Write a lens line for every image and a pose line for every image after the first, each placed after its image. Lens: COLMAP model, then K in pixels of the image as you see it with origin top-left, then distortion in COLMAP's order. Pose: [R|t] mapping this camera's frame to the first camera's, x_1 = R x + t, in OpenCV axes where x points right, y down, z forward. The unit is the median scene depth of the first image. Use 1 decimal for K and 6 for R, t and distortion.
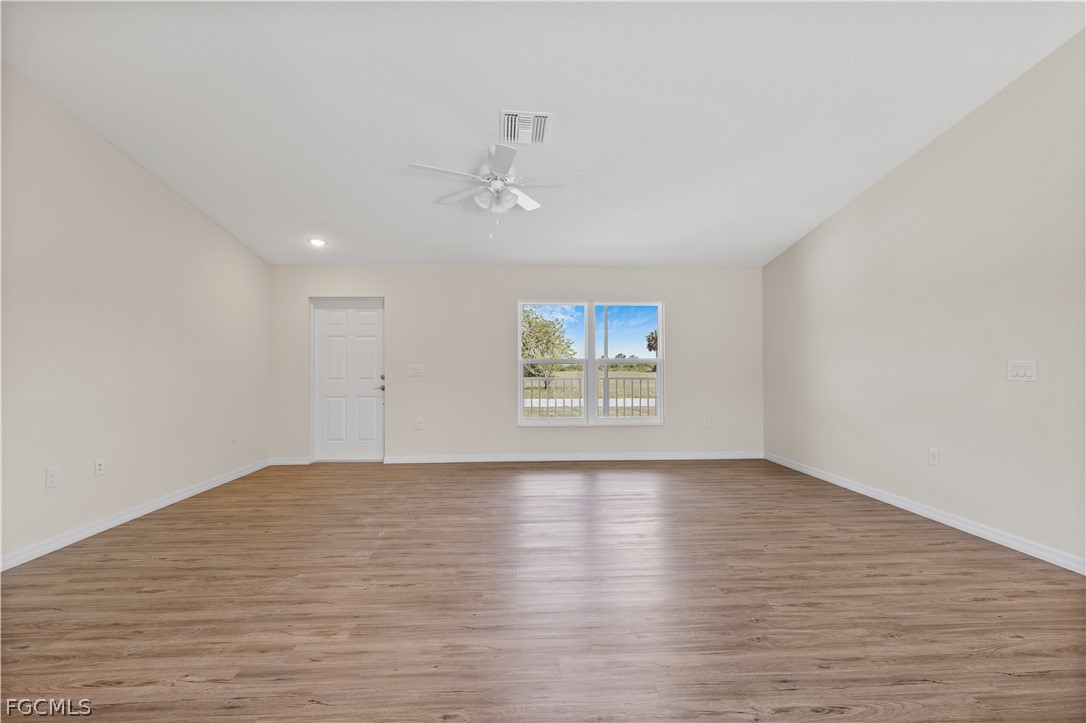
lens RADIAL K [[501.8, 0, 543.0], [0, 501.8, 361.5], [0, 0, 1]] dist [0.000306, -0.000141]
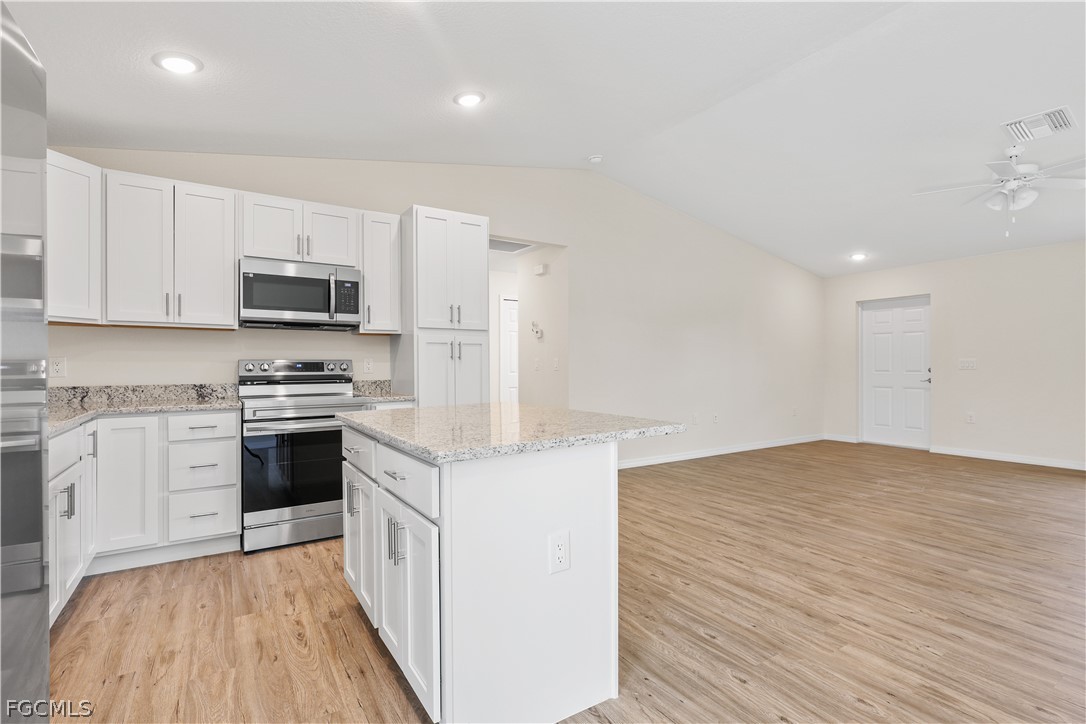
lens RADIAL K [[511.2, 0, 544.8], [0, 511.2, 366.4], [0, 0, 1]] dist [-0.000105, -0.000009]
pose [[0.491504, 0.005604, -0.870857, 0.359715], [0.011633, 0.999848, 0.012999, 0.000263], [0.870798, -0.016520, 0.491364, -0.374644]]
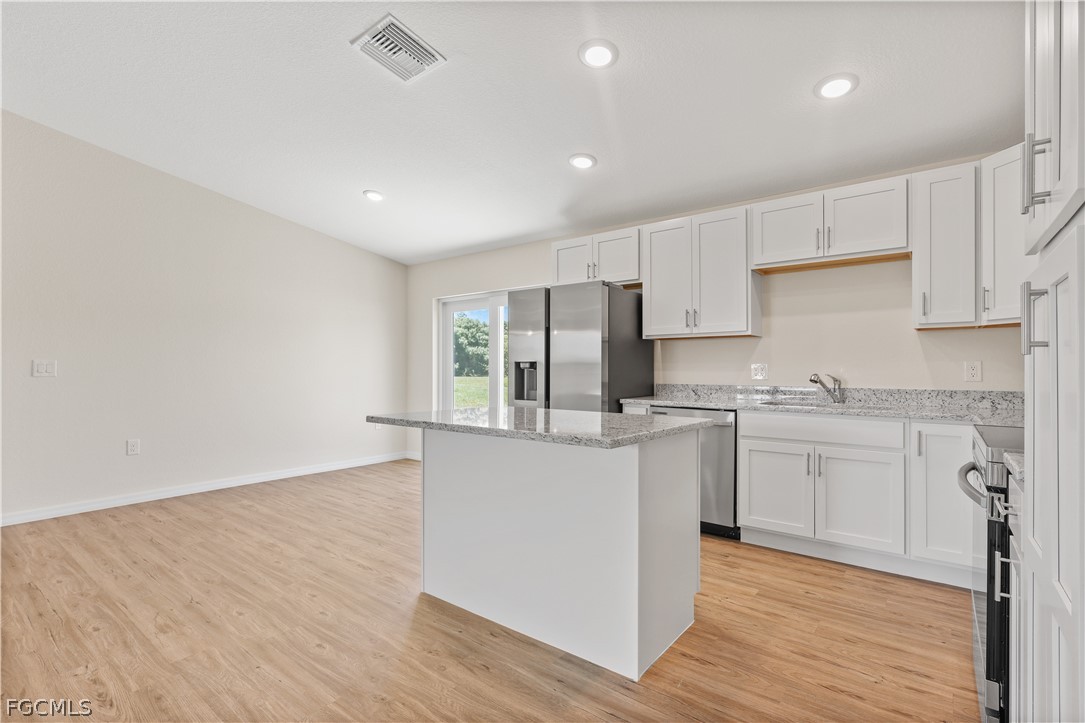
lens RADIAL K [[510.7, 0, 544.3], [0, 510.7, 365.9], [0, 0, 1]] dist [-0.000105, -0.000009]
pose [[-0.751332, 0.003479, 0.659916, -0.644690], [-0.006141, 0.999906, -0.012263, 0.008561], [-0.659896, -0.013266, -0.751240, 0.357853]]
